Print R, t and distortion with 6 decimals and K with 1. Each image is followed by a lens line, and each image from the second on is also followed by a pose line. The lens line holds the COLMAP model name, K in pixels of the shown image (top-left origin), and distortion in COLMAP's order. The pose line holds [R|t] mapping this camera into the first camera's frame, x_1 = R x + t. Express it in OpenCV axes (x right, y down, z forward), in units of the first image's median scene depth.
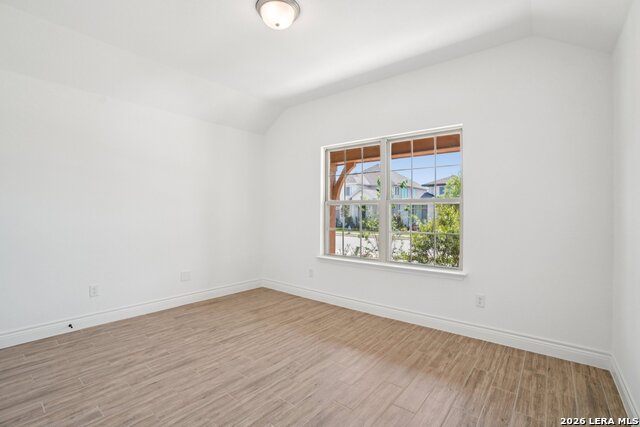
lens RADIAL K [[298.3, 0, 322.0], [0, 298.3, 212.3], [0, 0, 1]] dist [-0.037344, 0.011720]
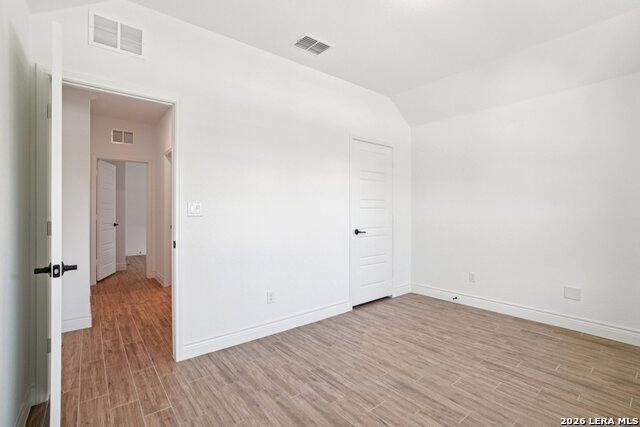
lens RADIAL K [[298.3, 0, 317.5], [0, 298.3, 212.6], [0, 0, 1]] dist [-0.037344, 0.011720]
pose [[-0.206539, -0.000546, -0.978438, 0.685985], [-0.000071, 1.000000, -0.000543, 0.004740], [0.978438, -0.000042, -0.206539, 0.800183]]
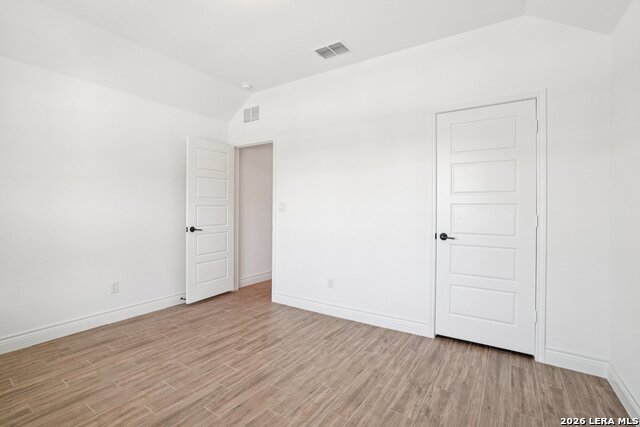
lens RADIAL K [[298.3, 0, 321.4], [0, 298.3, 208.2], [0, 0, 1]] dist [-0.037344, 0.011720]
pose [[-0.994946, -0.009962, -0.099913, -0.285760], [-0.010138, 0.999948, 0.001256, -0.000219], [0.099896, 0.002263, -0.994995, 1.755518]]
